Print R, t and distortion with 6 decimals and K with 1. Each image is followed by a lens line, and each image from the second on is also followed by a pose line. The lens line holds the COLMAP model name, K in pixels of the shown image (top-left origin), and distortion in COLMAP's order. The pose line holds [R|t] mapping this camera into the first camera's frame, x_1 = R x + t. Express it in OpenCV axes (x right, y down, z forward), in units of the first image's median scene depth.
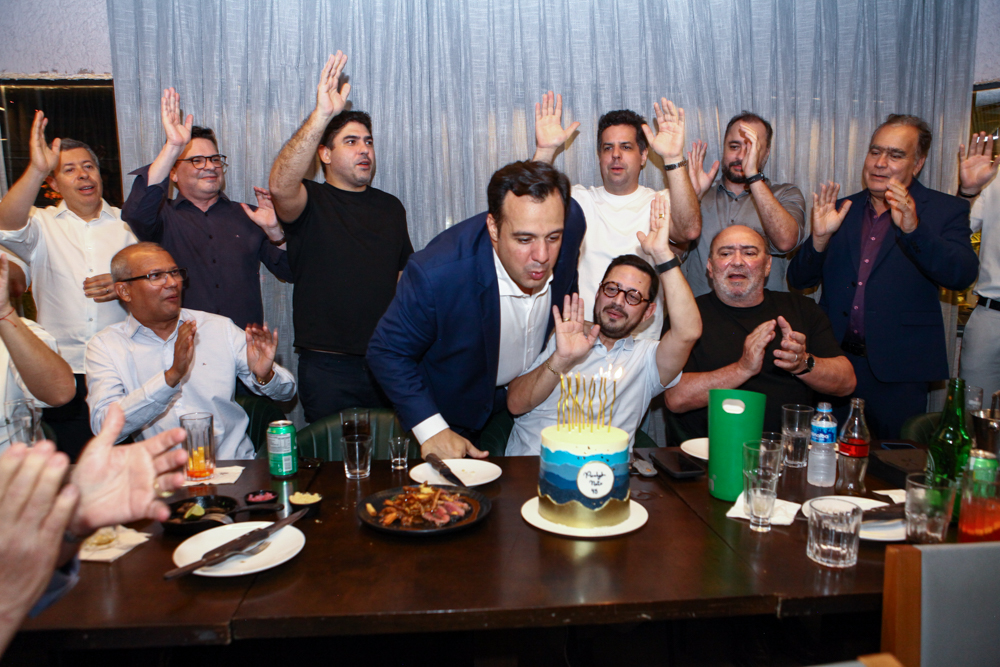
lens RADIAL K [[694.1, 0, 497.2], [0, 694.1, 338.2], [0, 0, 1]] dist [-0.092672, 0.065804]
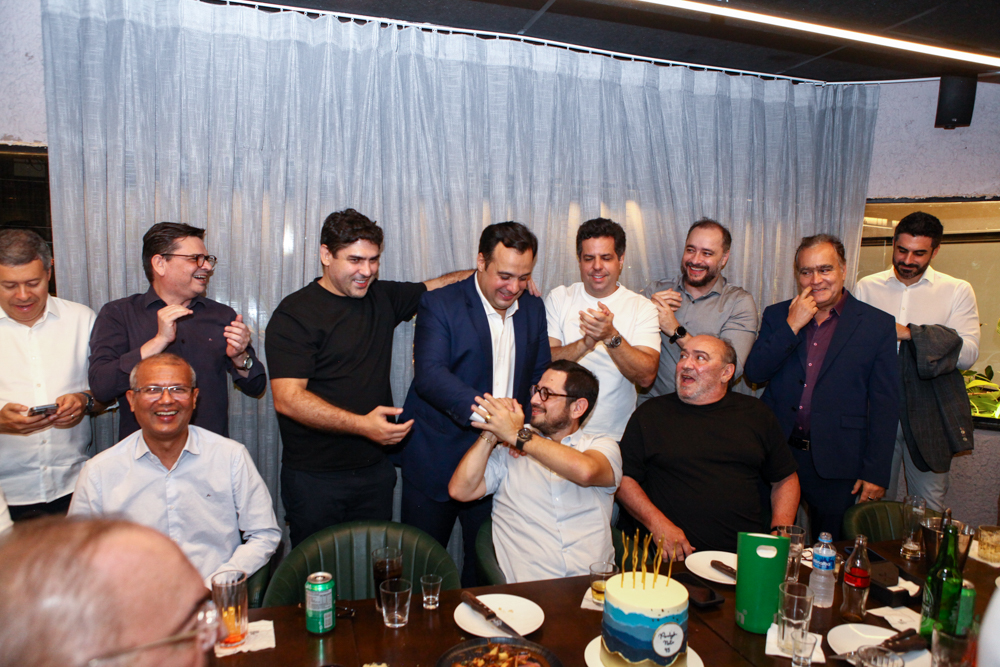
lens RADIAL K [[694.1, 0, 497.2], [0, 694.1, 338.2], [0, 0, 1]] dist [-0.092672, 0.065804]
pose [[0.977882, 0.008796, 0.208974, -0.232011], [-0.004516, 0.999770, -0.020950, -0.162243], [-0.209110, 0.019543, 0.977697, 0.005405]]
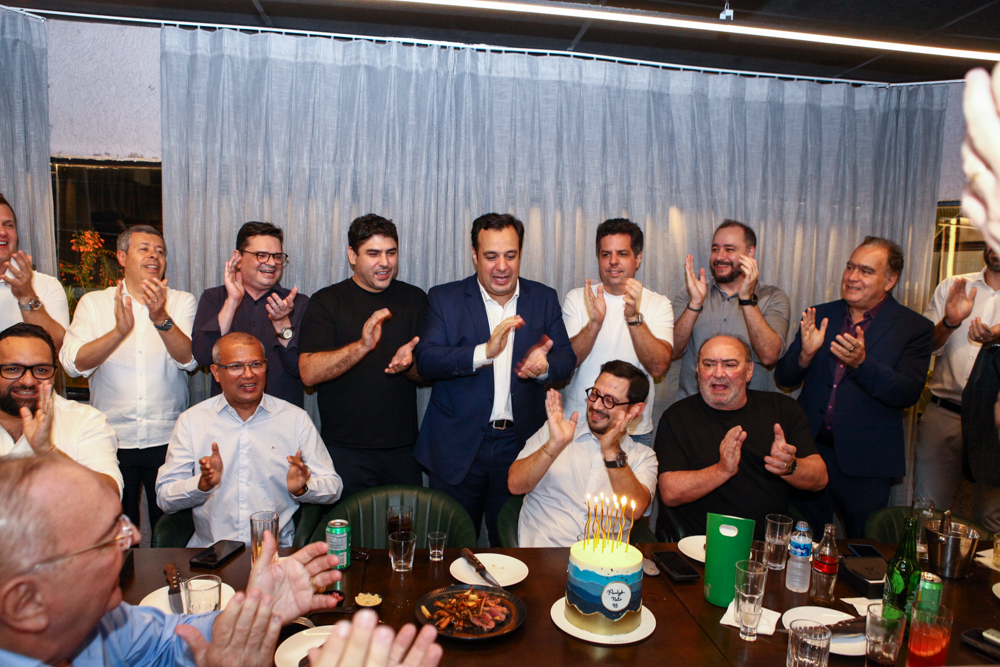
lens RADIAL K [[694.1, 0, 497.2], [0, 694.1, 338.2], [0, 0, 1]] dist [-0.092672, 0.065804]
pose [[0.998593, 0.038291, 0.036681, -0.086785], [-0.037631, 0.999120, -0.018523, -0.147293], [-0.037358, 0.017117, 0.999155, -0.138485]]
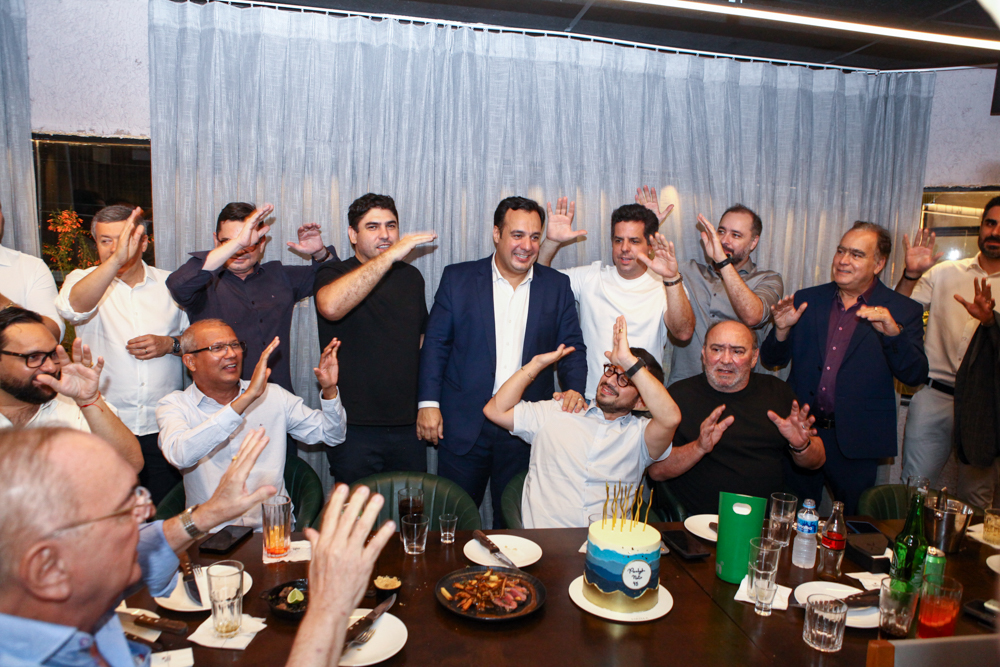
lens RADIAL K [[694.1, 0, 497.2], [0, 694.1, 338.2], [0, 0, 1]] dist [-0.092672, 0.065804]
pose [[0.995882, 0.036500, 0.082983, -0.149886], [-0.036910, 0.999313, 0.003404, -0.142203], [-0.082802, -0.006452, 0.996545, -0.131506]]
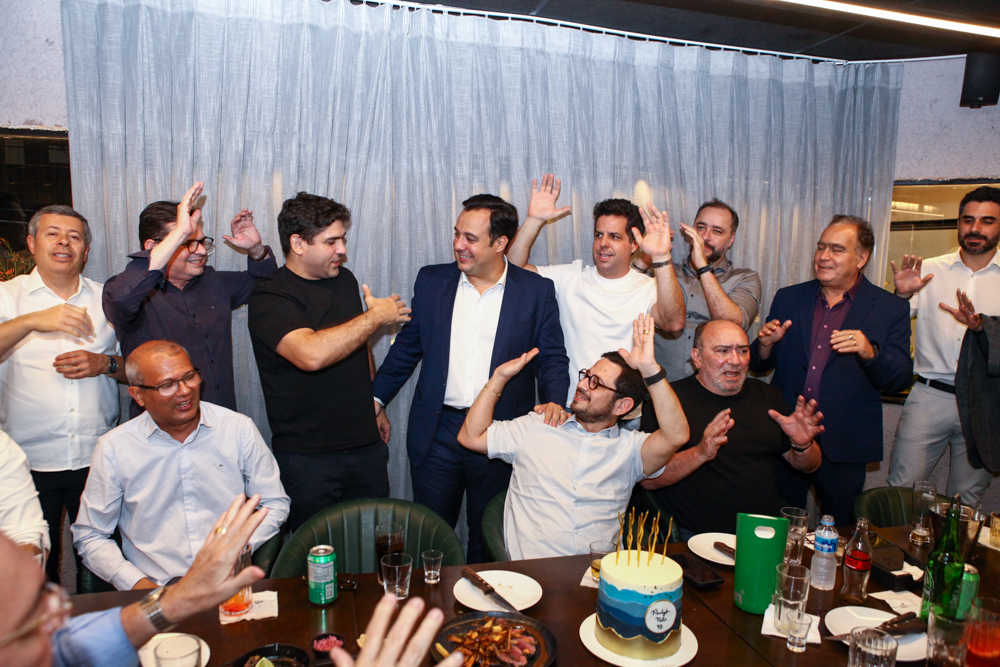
lens RADIAL K [[694.1, 0, 497.2], [0, 694.1, 338.2], [0, 0, 1]] dist [-0.092672, 0.065804]
pose [[0.985201, 0.010299, 0.171094, -0.201113], [-0.010401, 0.999946, -0.000302, -0.153901], [-0.171088, -0.001482, 0.985255, -0.007968]]
